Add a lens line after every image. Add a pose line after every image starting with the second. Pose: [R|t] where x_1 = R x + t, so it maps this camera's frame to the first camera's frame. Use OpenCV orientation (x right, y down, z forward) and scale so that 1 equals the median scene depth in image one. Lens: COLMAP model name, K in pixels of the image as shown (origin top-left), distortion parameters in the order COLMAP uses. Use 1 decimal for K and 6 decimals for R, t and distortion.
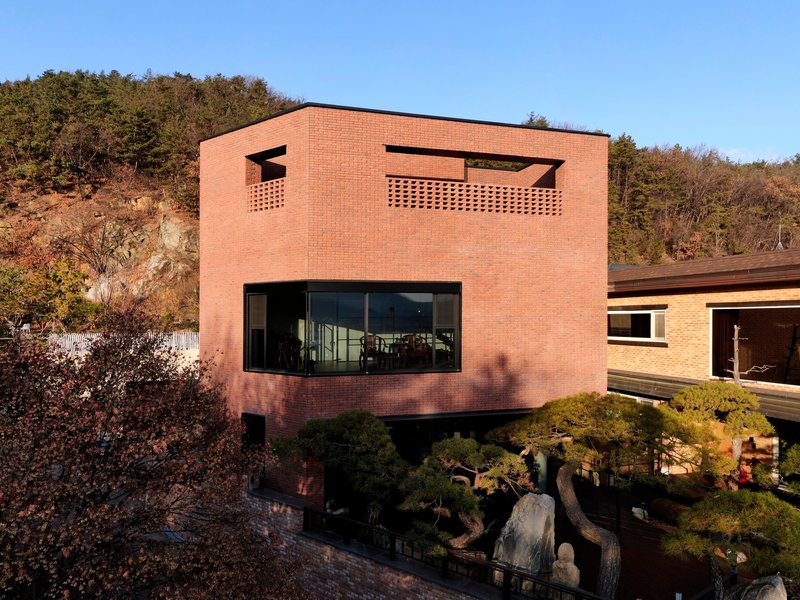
lens RADIAL K [[611.1, 0, 400.0], [0, 611.1, 304.8], [0, 0, 1]] dist [0.005884, 0.002650]
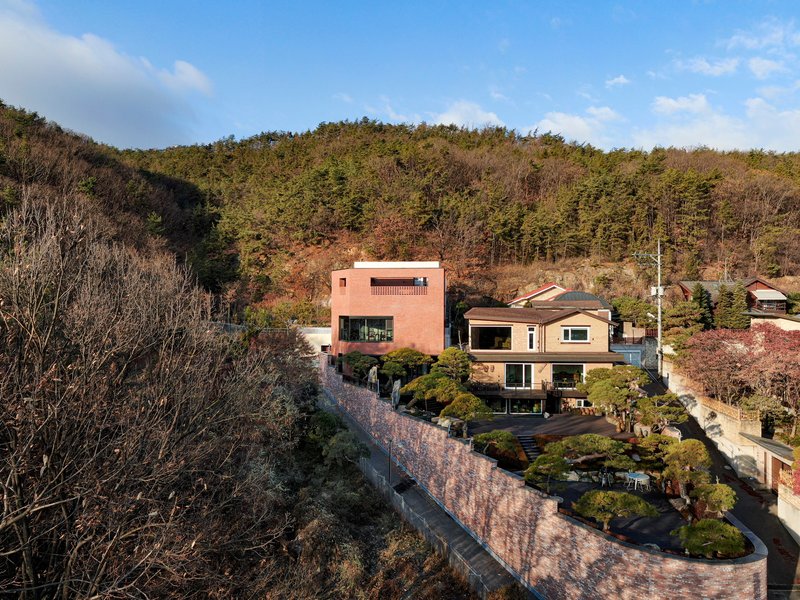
lens RADIAL K [[611.1, 0, 400.2], [0, 611.1, 298.4], [0, 0, 1]] dist [0.005884, 0.002650]
pose [[0.917157, 0.002362, -0.398520, 0.433485], [0.004786, 0.999845, 0.016940, -0.055775], [0.398498, -0.017444, 0.917003, -0.613204]]
